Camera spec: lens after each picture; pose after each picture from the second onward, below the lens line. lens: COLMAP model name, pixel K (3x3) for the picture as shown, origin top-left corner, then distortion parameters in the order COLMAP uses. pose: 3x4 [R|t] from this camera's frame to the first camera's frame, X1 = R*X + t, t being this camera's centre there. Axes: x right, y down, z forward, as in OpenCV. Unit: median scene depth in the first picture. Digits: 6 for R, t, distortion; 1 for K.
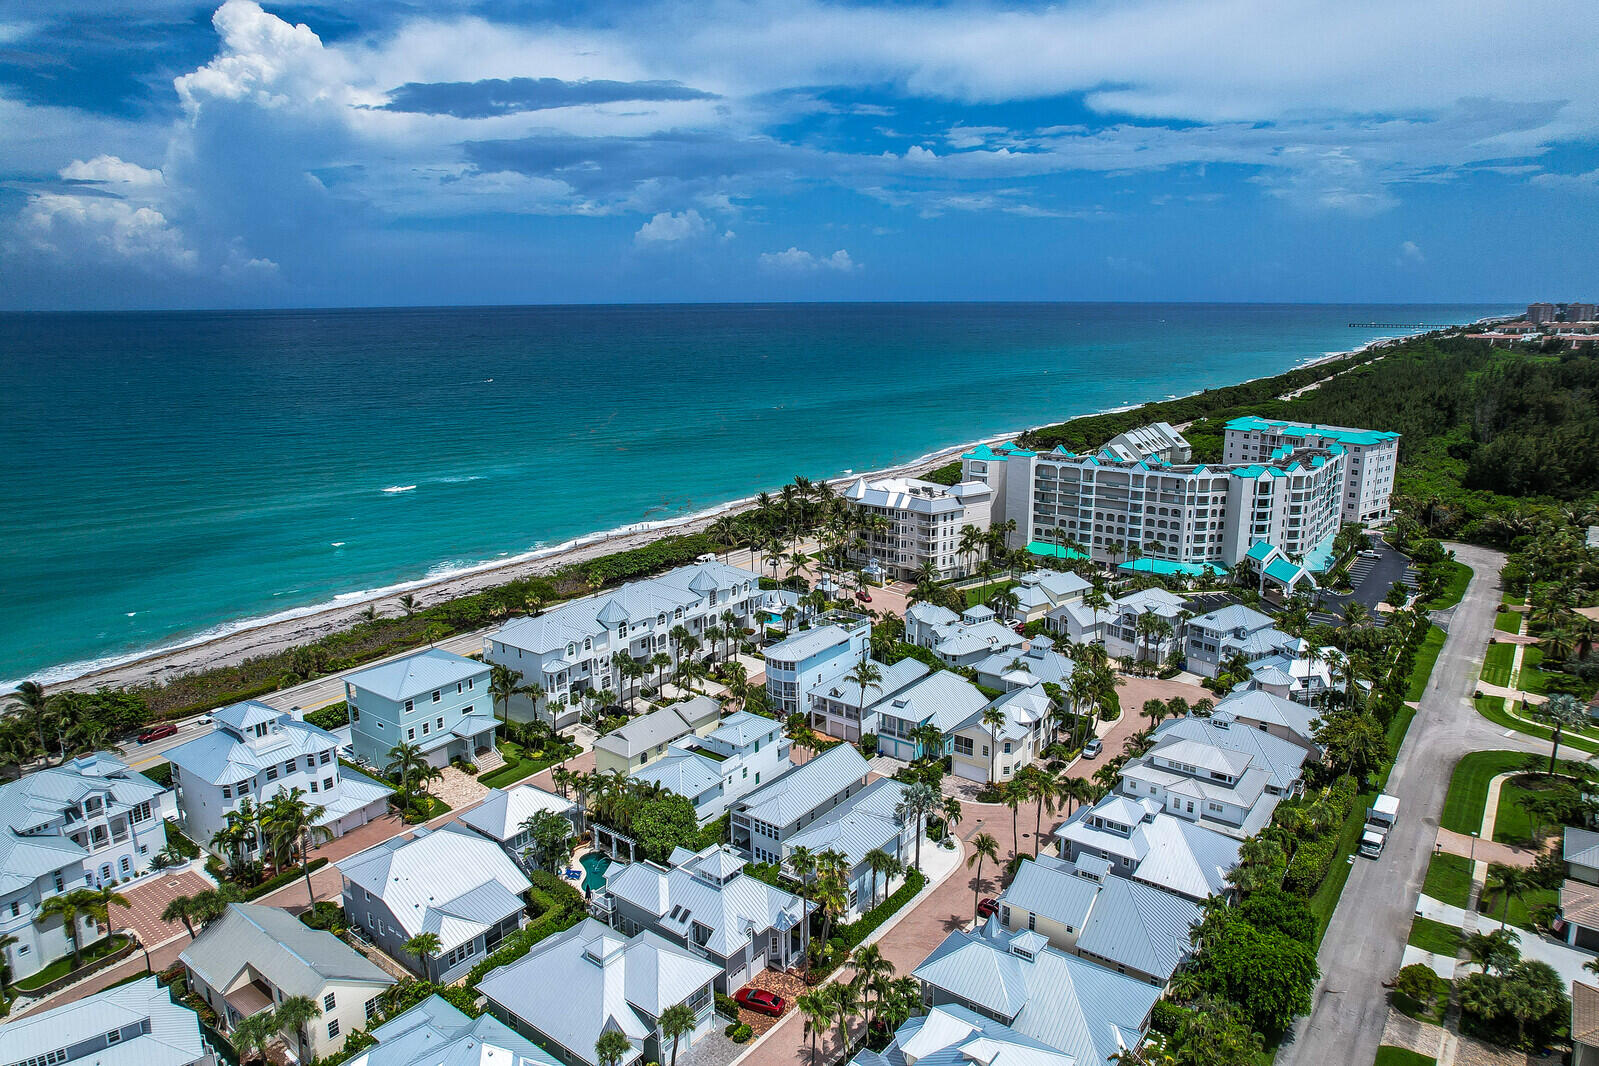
lens RADIAL K [[1021.4, 0, 813.4], [0, 1021.4, 532.6], [0, 0, 1]] dist [-0.090408, 0.084756]
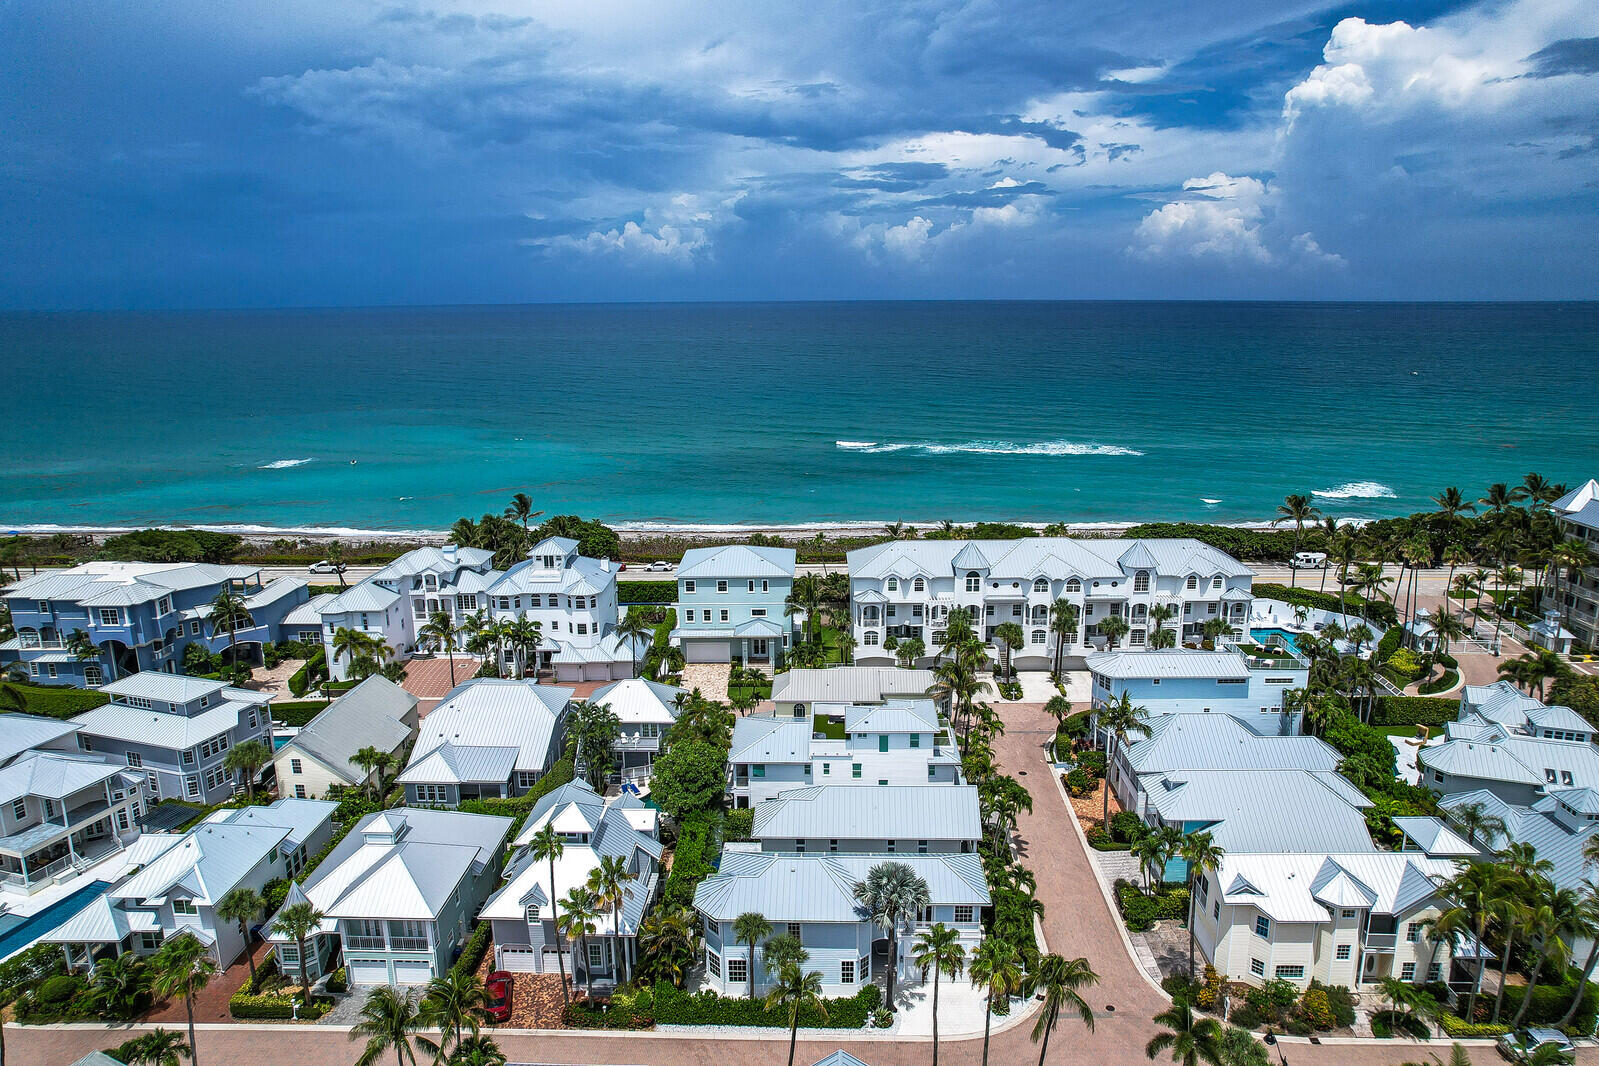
lens RADIAL K [[1006.7, 0, 812.9], [0, 1006.7, 555.1], [0, 0, 1]] dist [-0.081542, 0.074654]
pose [[0.579801, 0.202900, -0.789089, 0.328257], [-0.180529, 0.976415, 0.118420, 0.004058], [0.794506, 0.073794, 0.602756, 0.382691]]
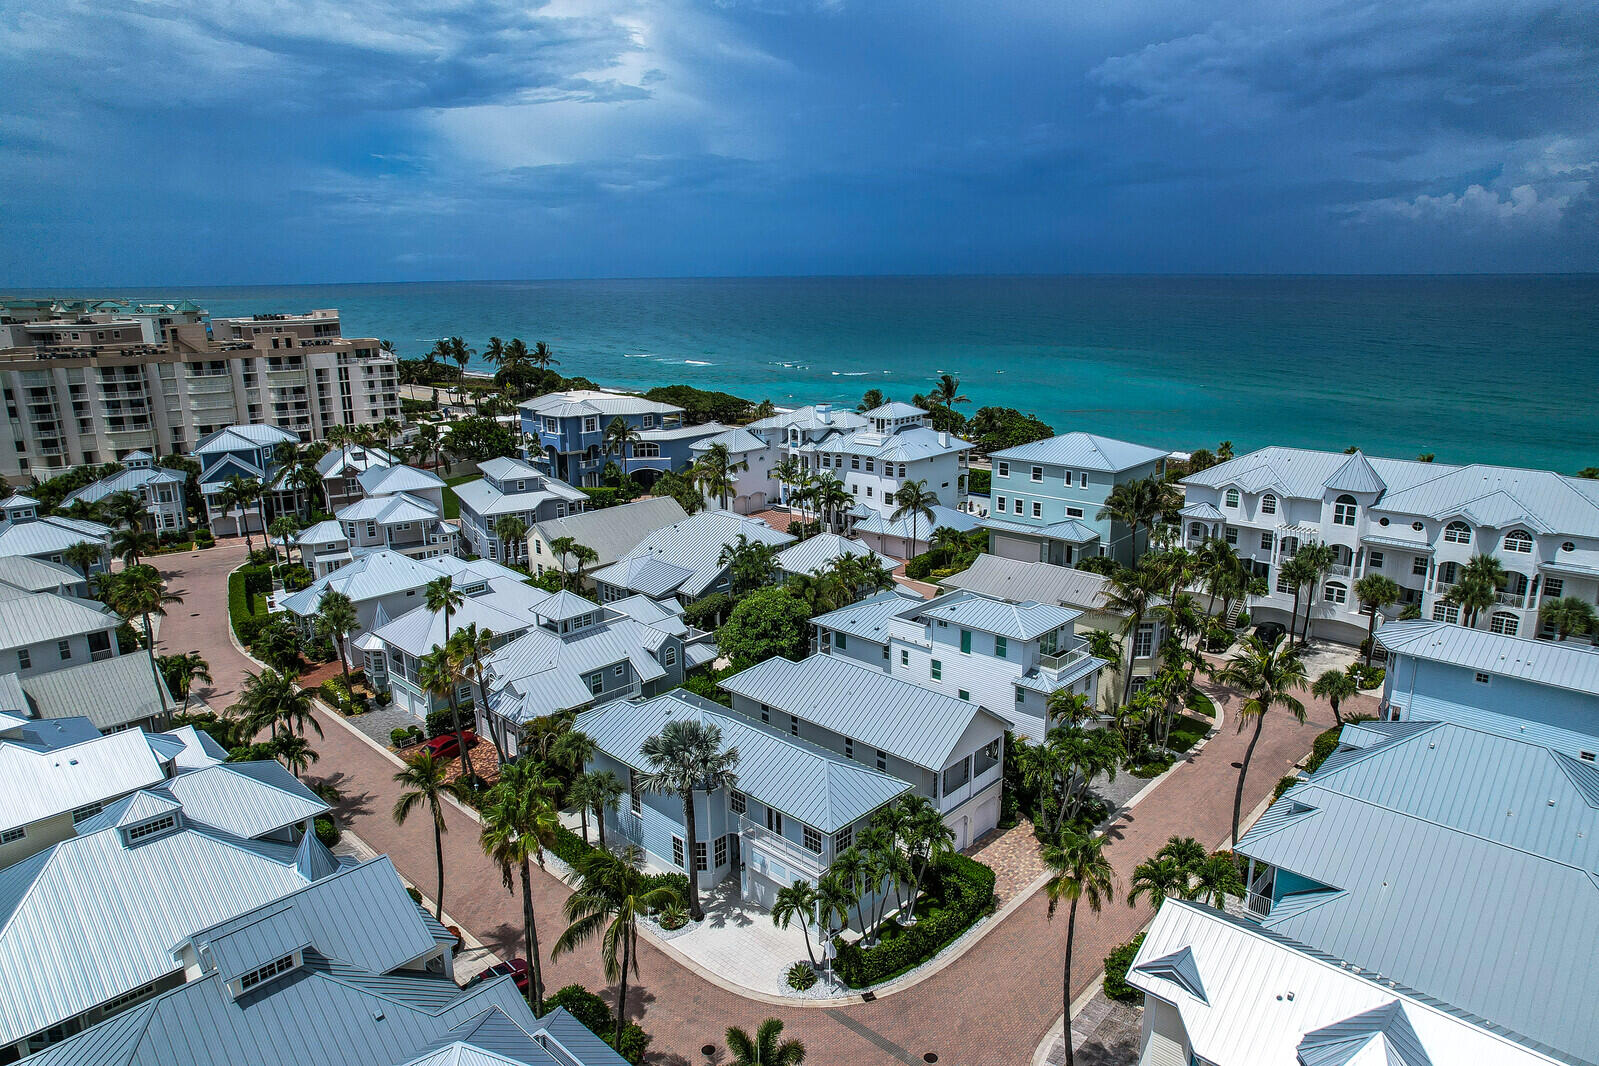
lens RADIAL K [[1018.9, 0, 811.7], [0, 1018.9, 533.7], [0, 0, 1]] dist [-0.085265, 0.074965]
pose [[-0.114865, 0.252679, -0.960708, 0.333557], [-0.213925, 0.938125, 0.272317, 0.020734], [0.970073, 0.236799, -0.053704, 0.685701]]
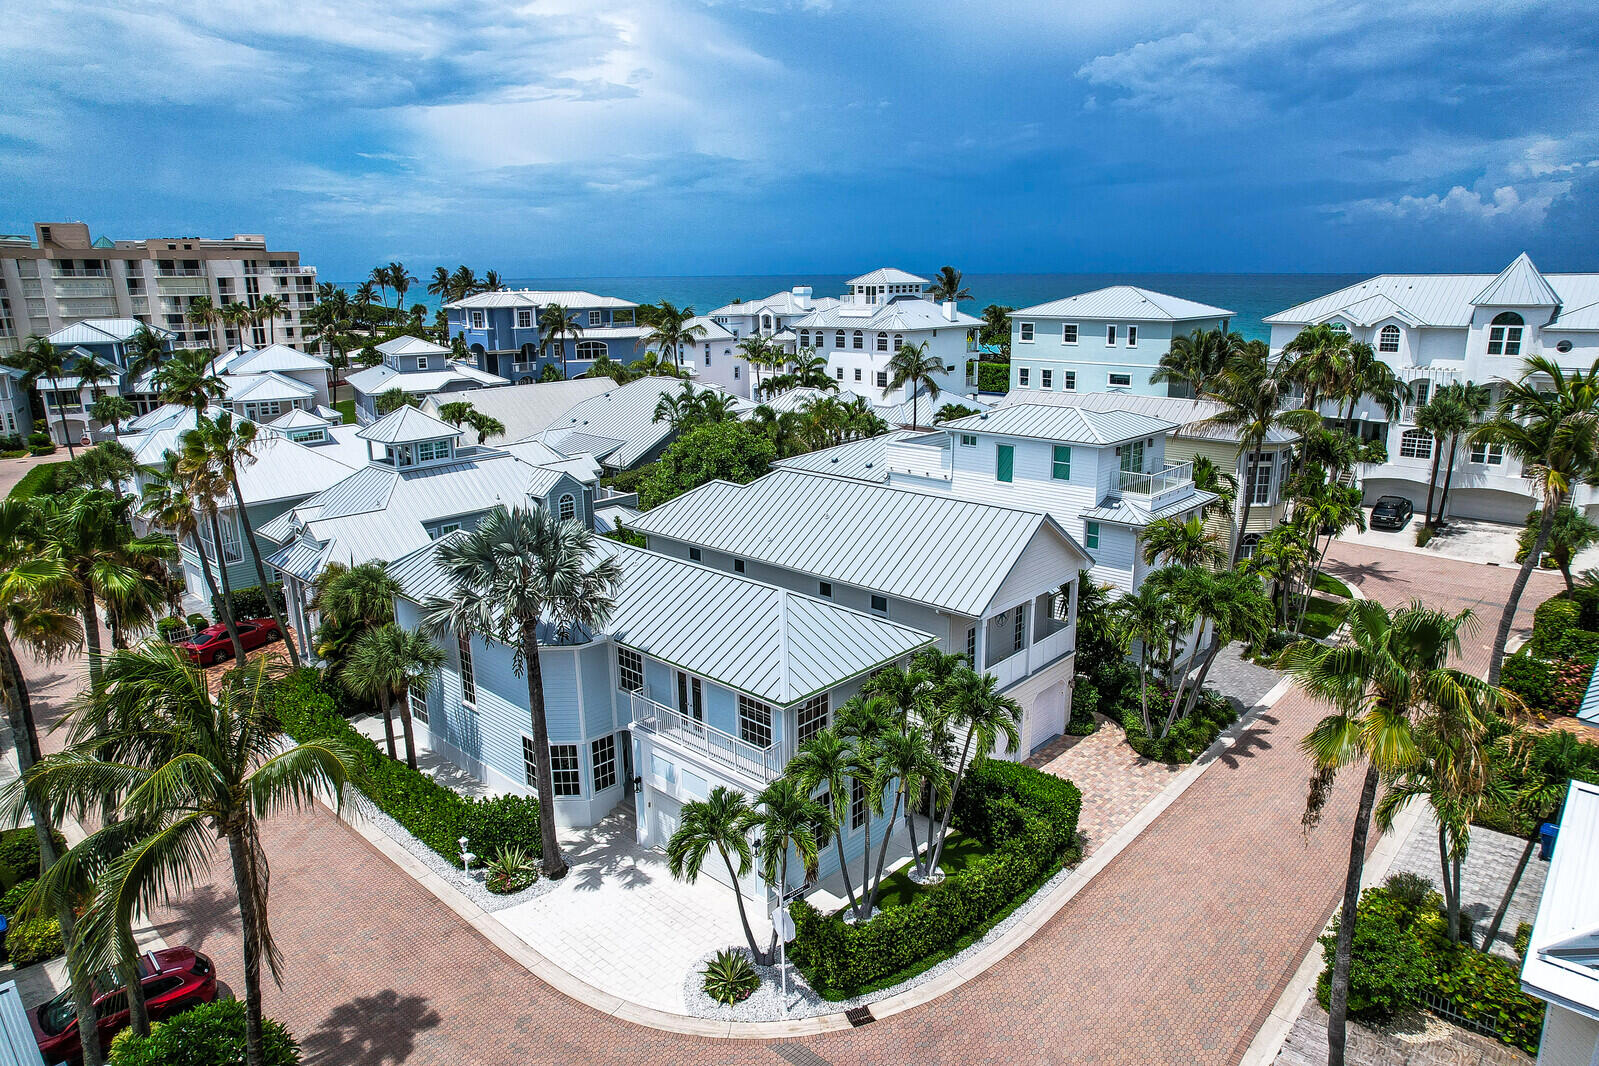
lens RADIAL K [[1021.4, 0, 813.4], [0, 1021.4, 532.6], [0, 0, 1]] dist [-0.090408, 0.084756]
pose [[-0.101714, 0.251721, -0.962440, 0.218014], [-0.214866, 0.939063, 0.268315, 0.111868], [0.971332, 0.234088, -0.041430, 0.699906]]
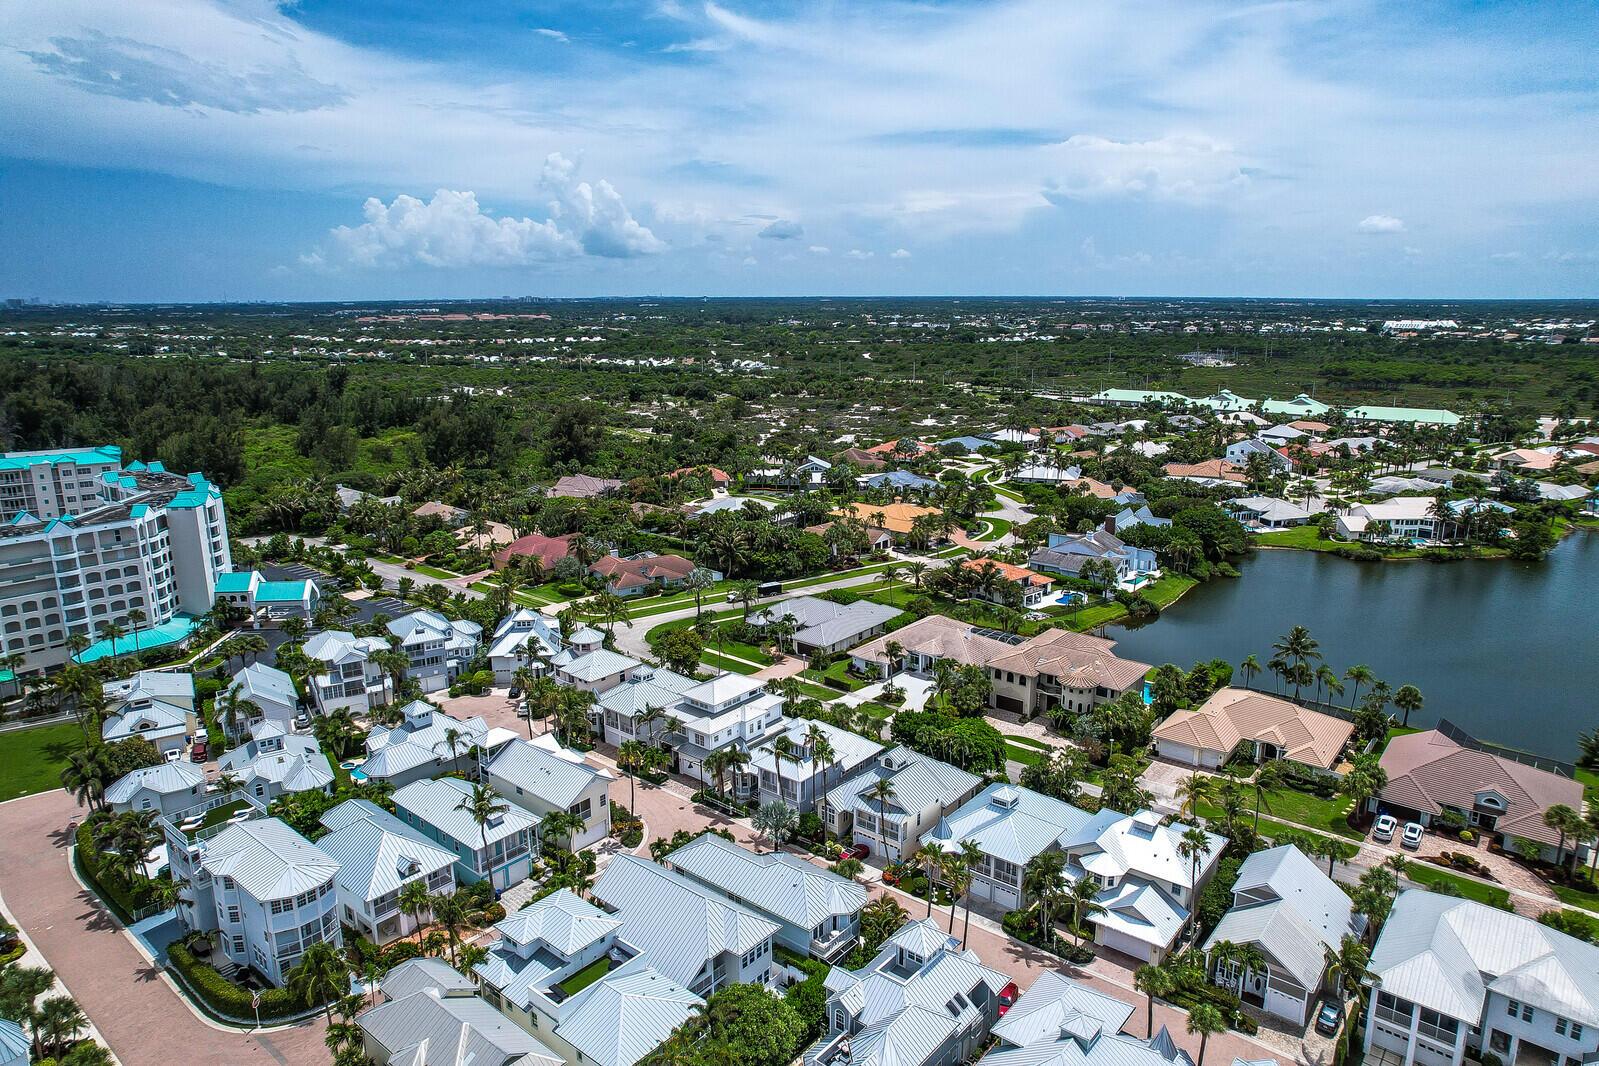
lens RADIAL K [[1018.9, 0, 811.7], [0, 1018.9, 533.7], [0, 0, 1]] dist [-0.085265, 0.074965]
pose [[0.052244, -0.227395, 0.972400, -0.496442], [0.227571, 0.950821, 0.210122, -0.121132], [-0.972359, 0.210313, 0.101423, 0.533955]]
